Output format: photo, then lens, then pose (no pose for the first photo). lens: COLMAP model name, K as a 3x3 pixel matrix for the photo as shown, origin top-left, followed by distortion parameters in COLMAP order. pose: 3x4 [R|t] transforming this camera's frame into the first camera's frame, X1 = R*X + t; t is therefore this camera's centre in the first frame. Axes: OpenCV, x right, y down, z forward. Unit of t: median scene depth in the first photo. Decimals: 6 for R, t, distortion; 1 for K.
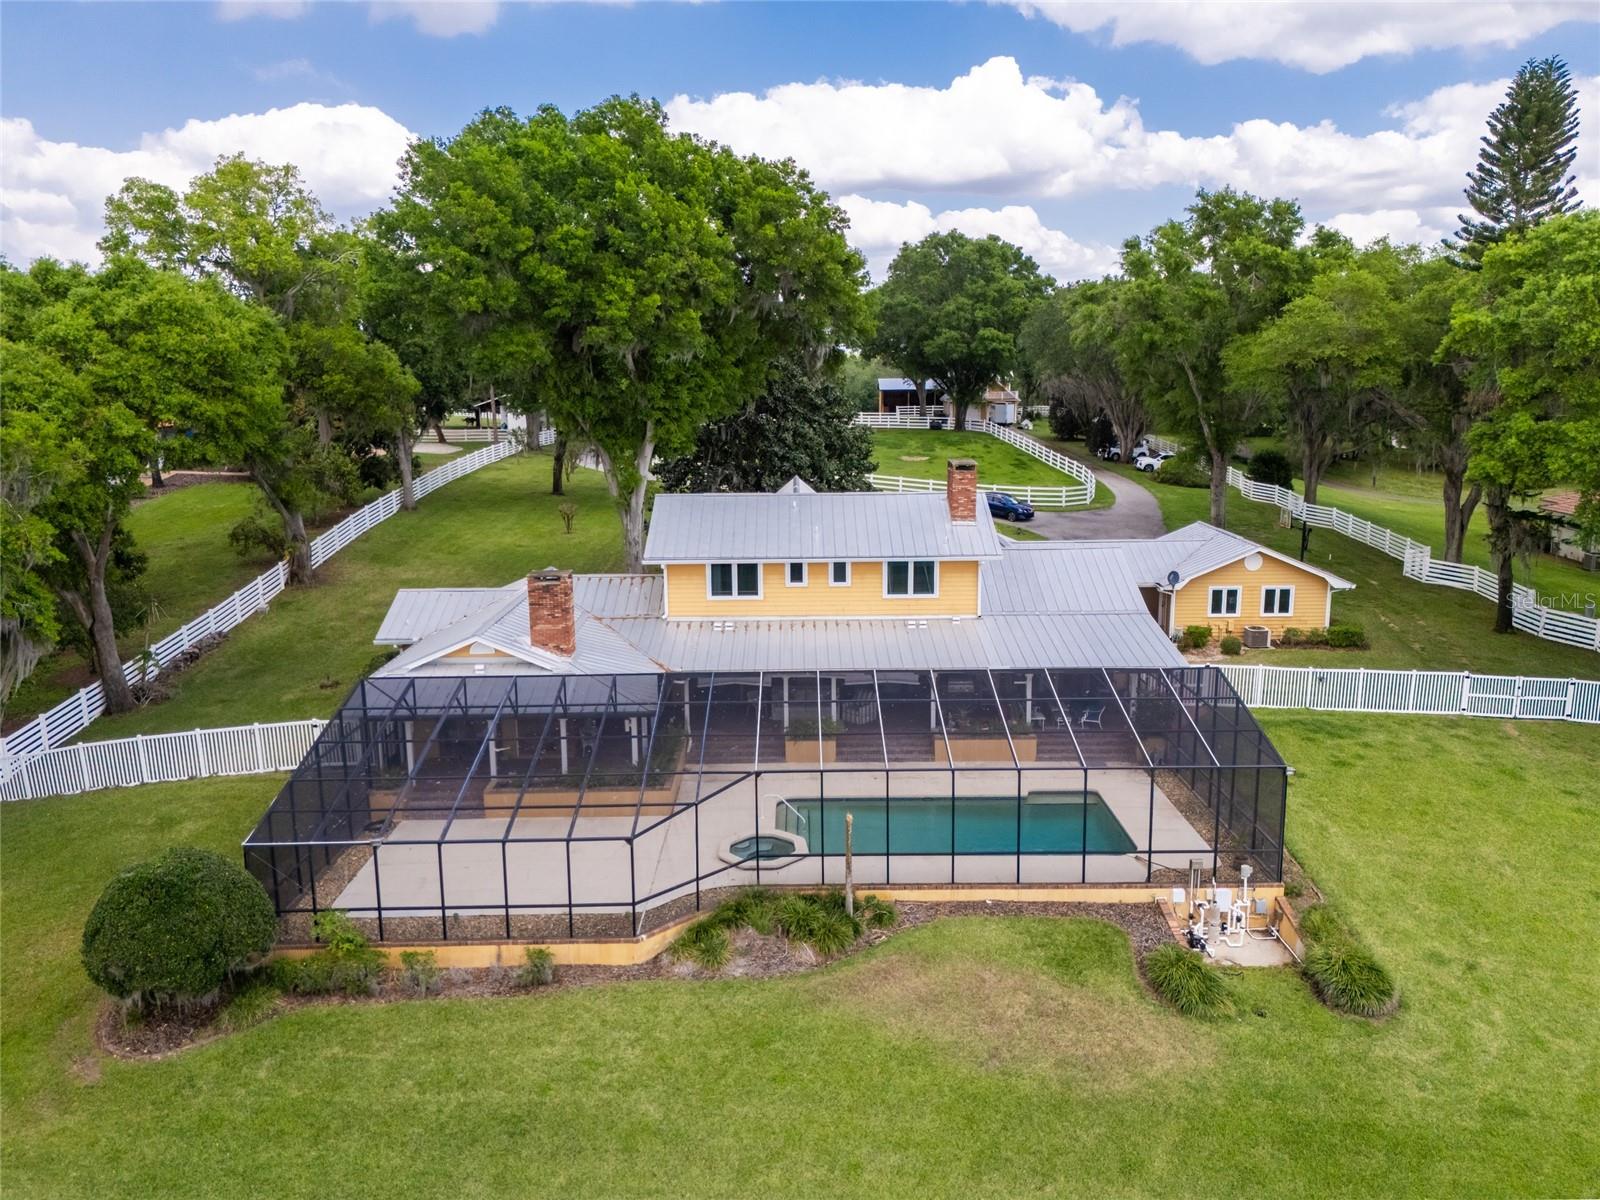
lens RADIAL K [[1199.1, 0, 800.0], [0, 1199.1, 600.0], [0, 0, 1]] dist [0.049158, -0.003206]
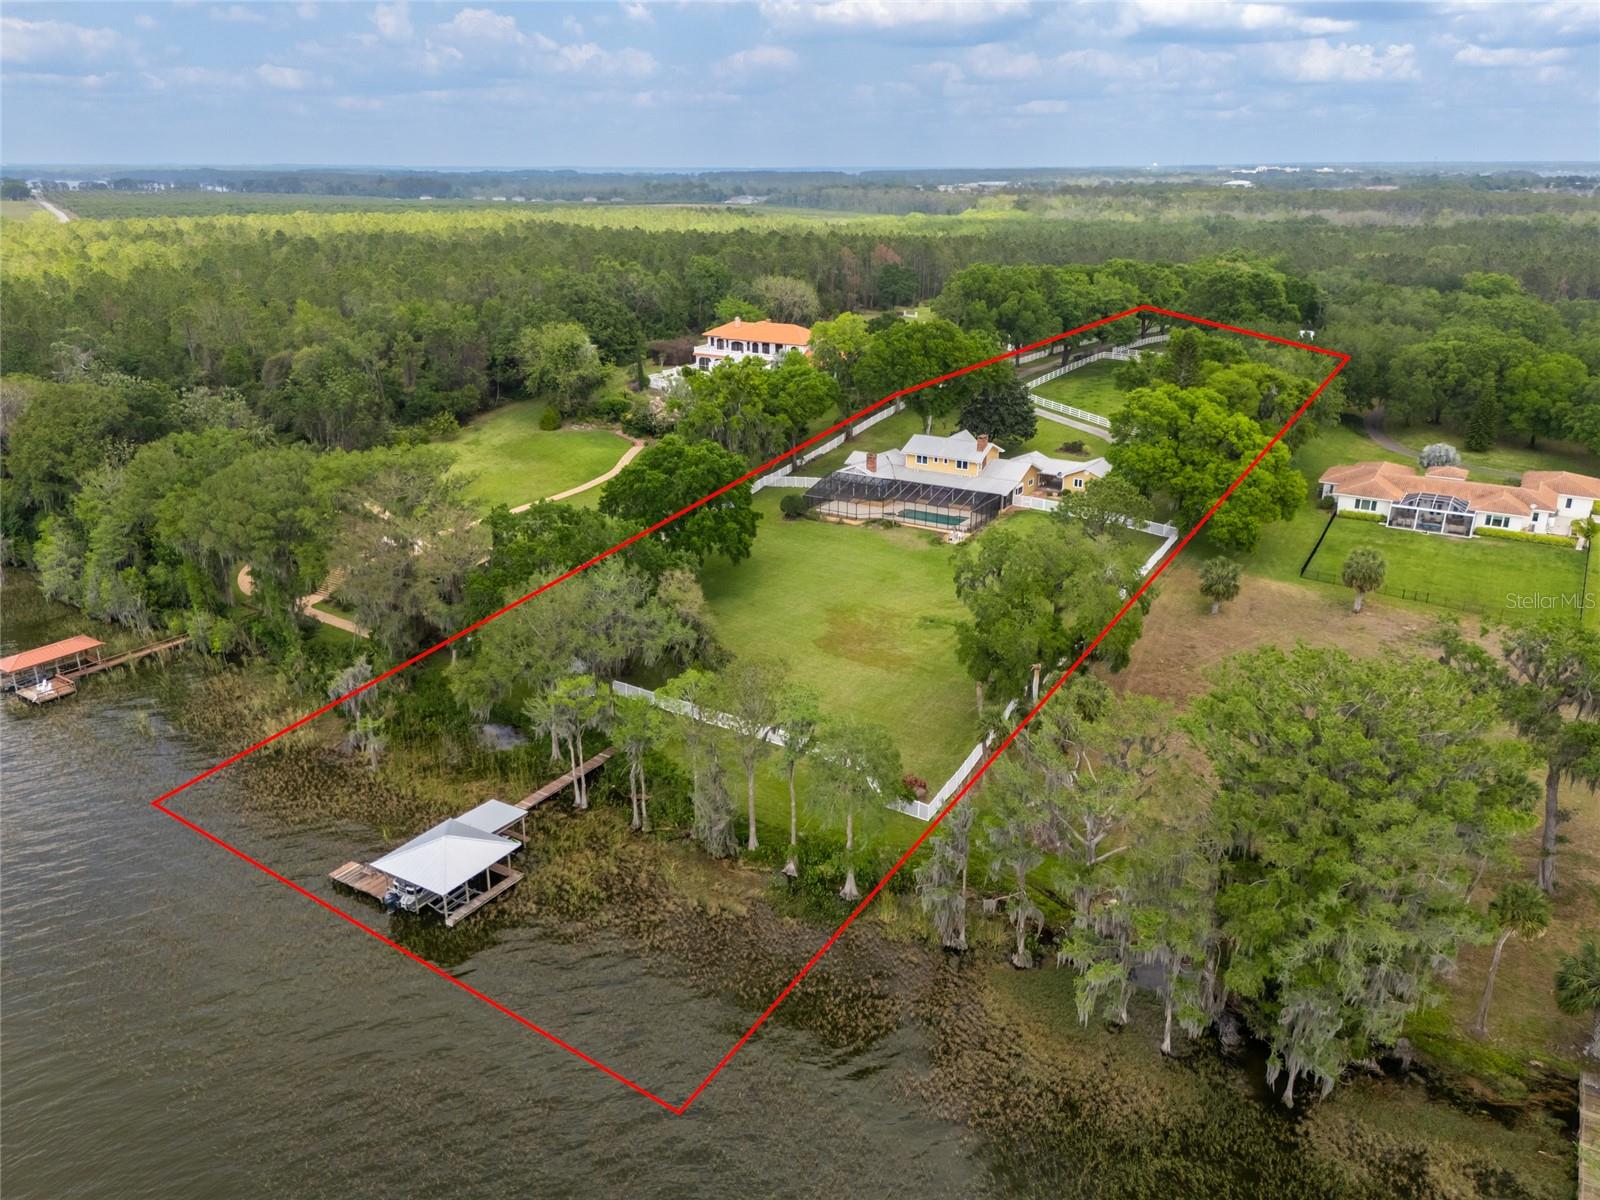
lens RADIAL K [[1199.1, 0, 800.0], [0, 1199.1, 600.0], [0, 0, 1]] dist [0.049158, -0.003206]
pose [[0.846361, 0.187207, -0.498624, 1.984997], [-0.106014, 0.976672, 0.186742, -0.310638], [0.521952, -0.105190, 0.846464, -3.145260]]
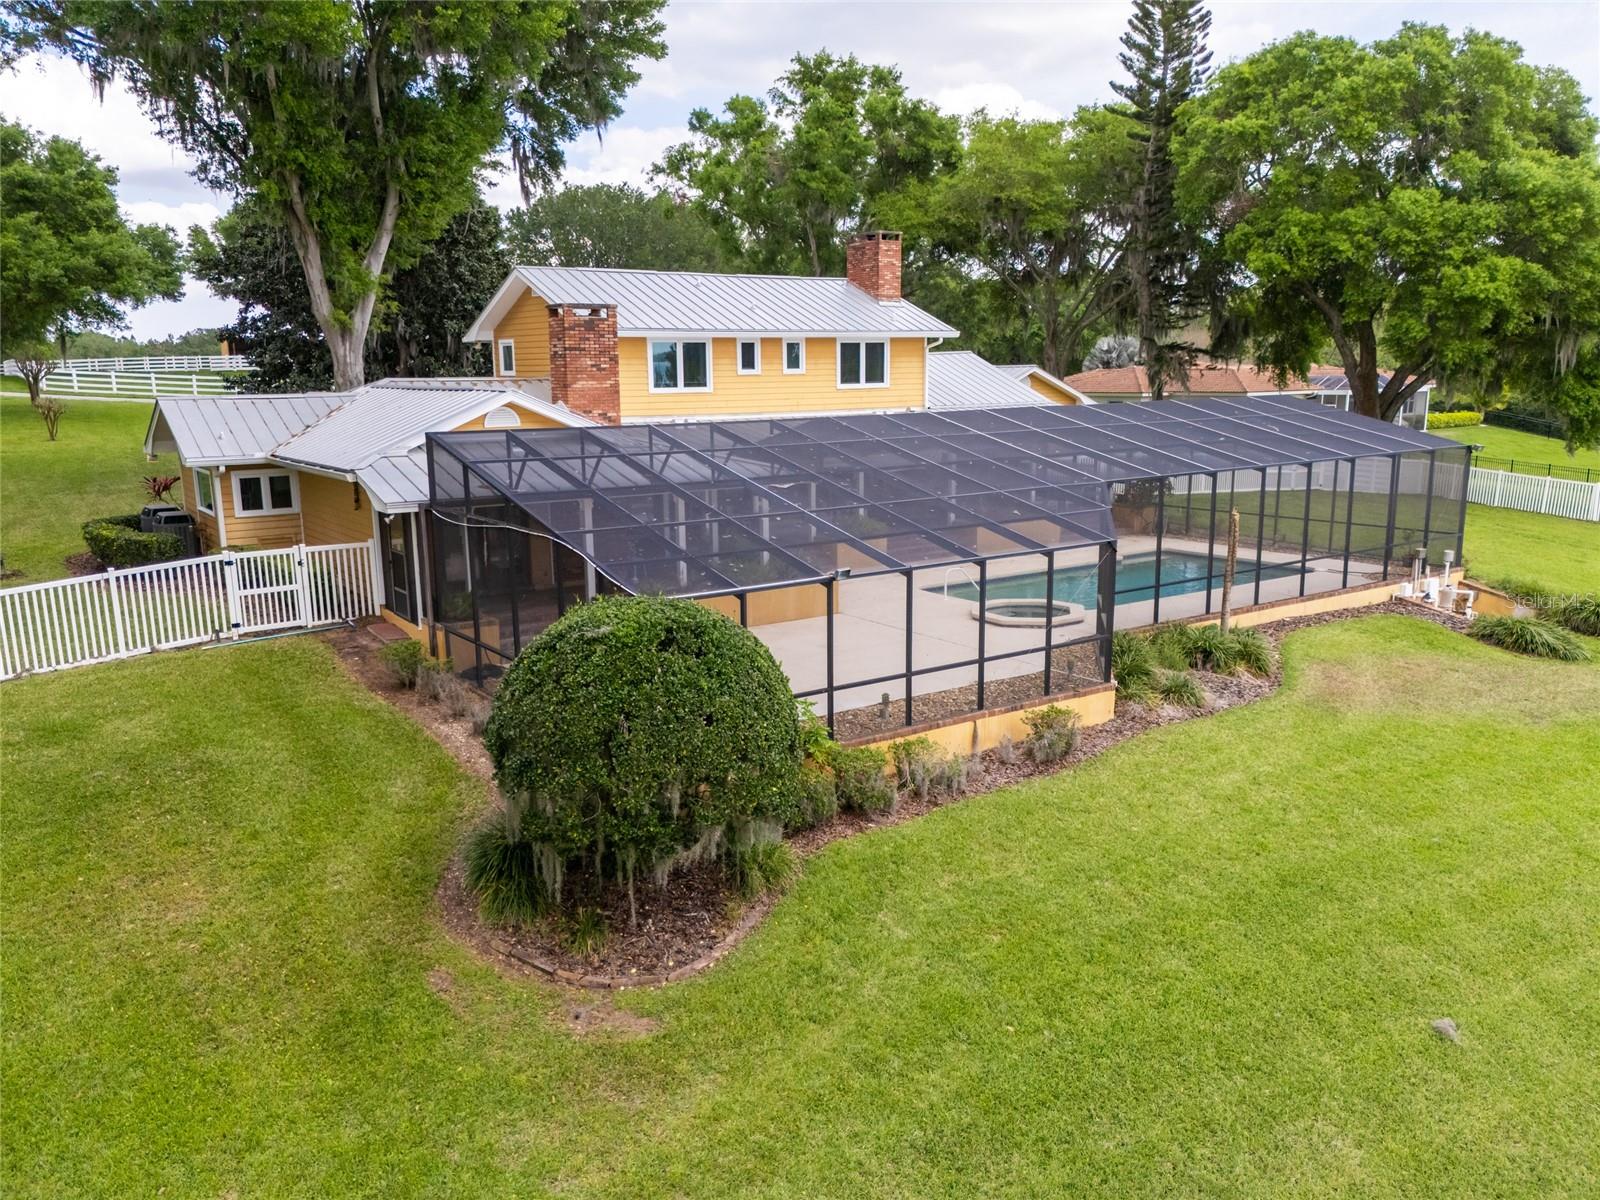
lens RADIAL K [[1243.5, 0, 800.0], [0, 1243.5, 600.0], [0, 0, 1]] dist [0.043305, -0.001635]
pose [[0.826730, -0.107931, 0.552149, -0.514469], [0.114855, 0.993135, 0.022161, 0.141461], [-0.550750, 0.045096, 0.833451, 0.349855]]
